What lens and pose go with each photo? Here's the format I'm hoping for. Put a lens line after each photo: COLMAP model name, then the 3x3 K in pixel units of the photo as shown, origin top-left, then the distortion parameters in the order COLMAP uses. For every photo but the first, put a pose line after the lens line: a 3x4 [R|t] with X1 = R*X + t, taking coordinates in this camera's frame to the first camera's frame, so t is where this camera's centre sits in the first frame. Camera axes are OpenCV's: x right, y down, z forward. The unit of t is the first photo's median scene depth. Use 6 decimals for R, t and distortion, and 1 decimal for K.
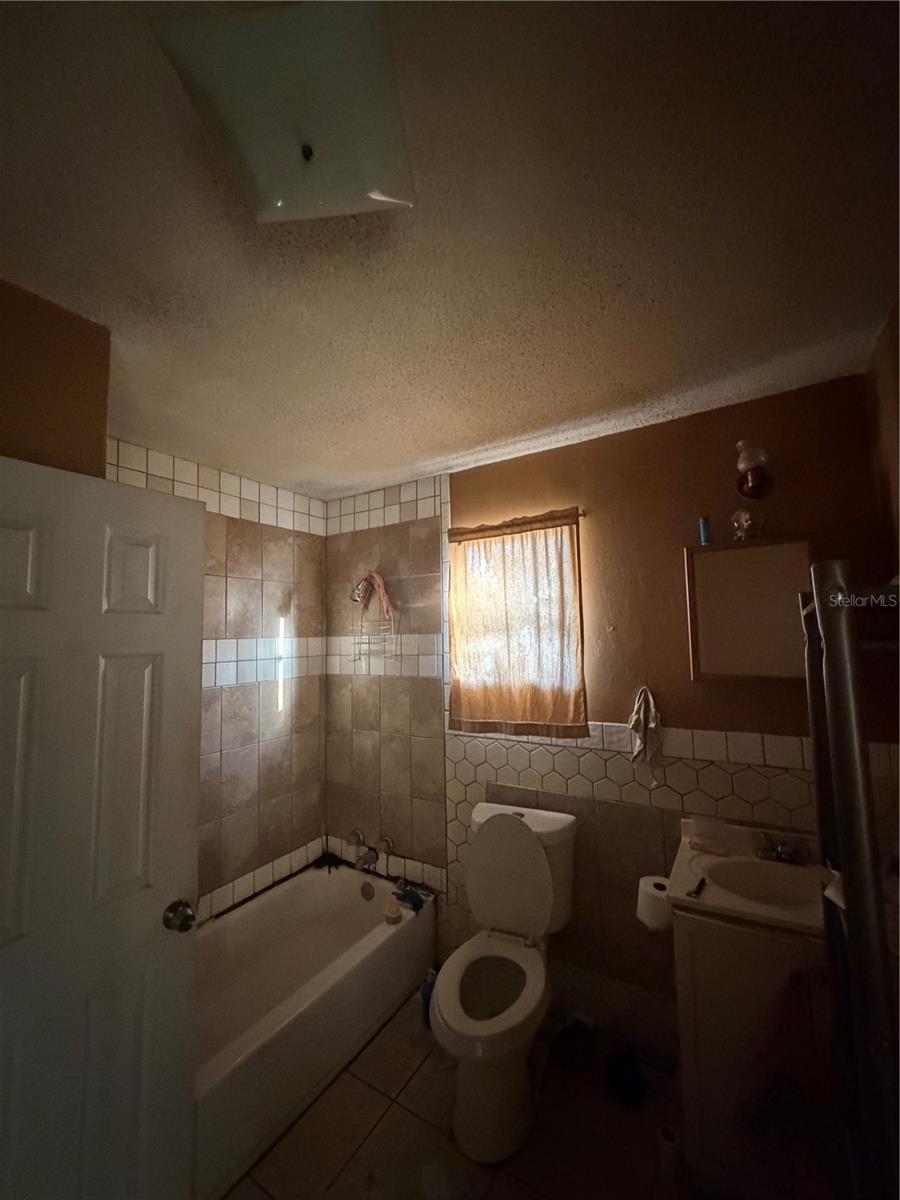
lens RADIAL K [[478.3, 0, 448.6], [0, 478.3, 594.7], [0, 0, 1]] dist [-0.000719, 0.000074]
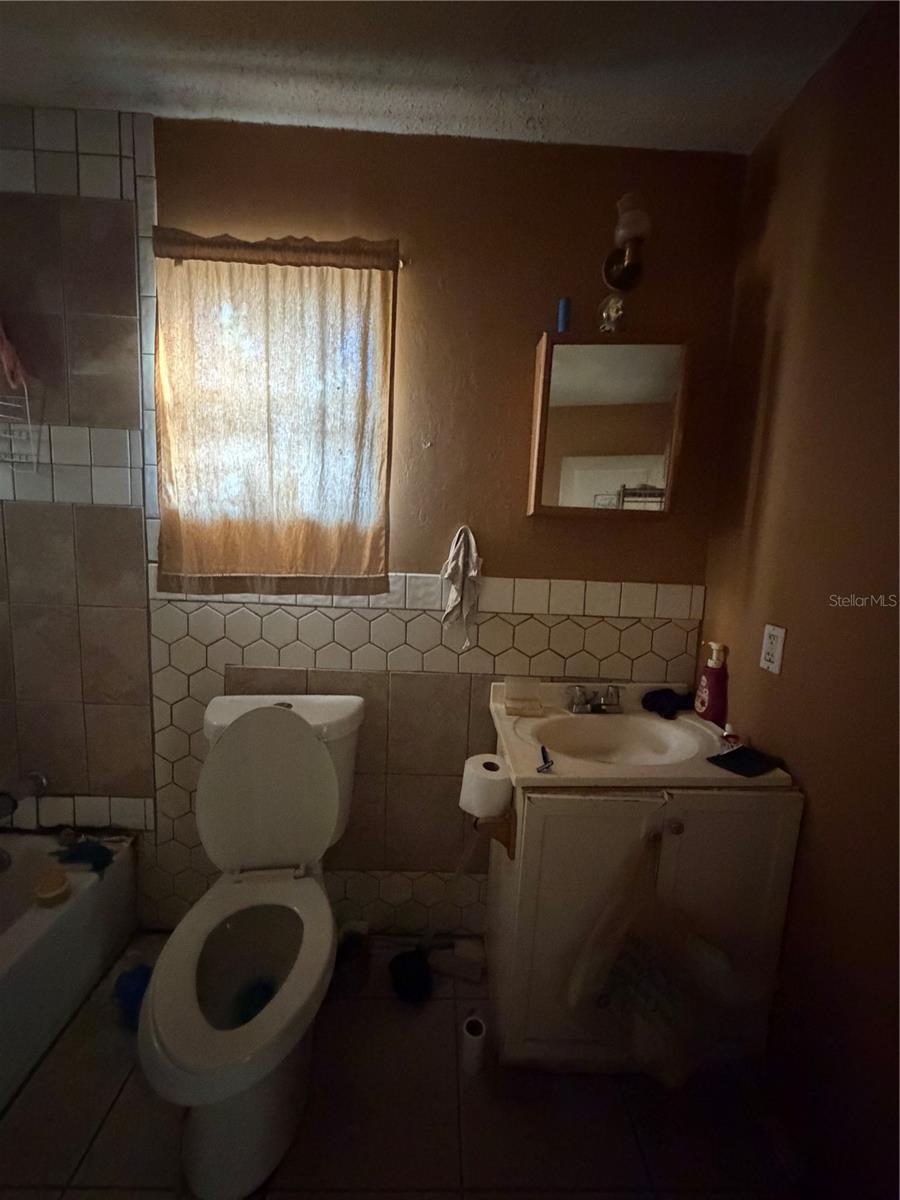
lens RADIAL K [[478.3, 0, 448.6], [0, 478.3, 594.7], [0, 0, 1]] dist [-0.000719, 0.000074]
pose [[0.832917, -0.011640, 0.553275, -0.028118], [-0.112350, 0.975401, 0.189656, 0.132159], [-0.541873, -0.220129, 0.811121, 0.311549]]
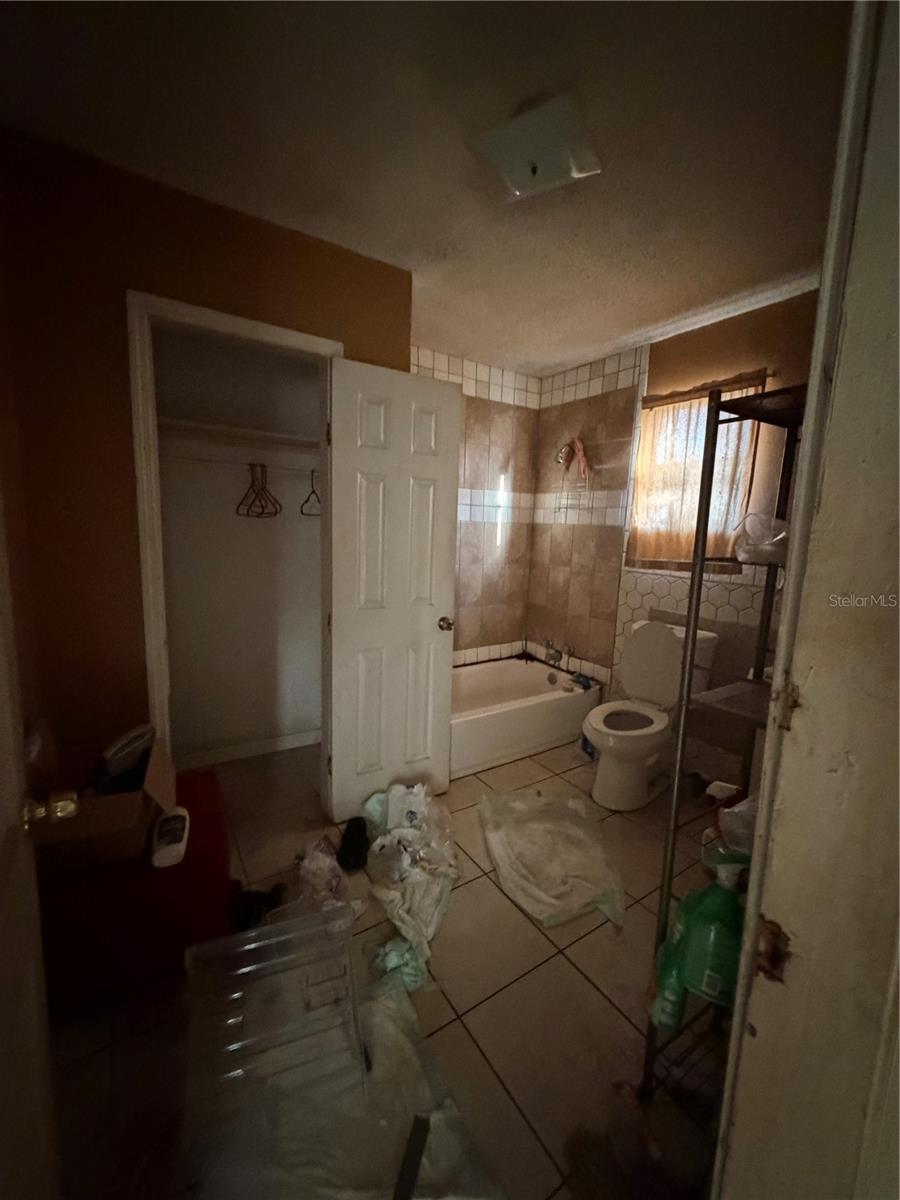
lens RADIAL K [[478.3, 0, 448.6], [0, 478.3, 594.7], [0, 0, 1]] dist [-0.000719, 0.000074]
pose [[0.906545, 0.114827, -0.406191, 0.103798], [-0.017476, 0.971673, 0.235681, 0.066570], [0.421748, -0.206556, 0.882872, -0.334941]]
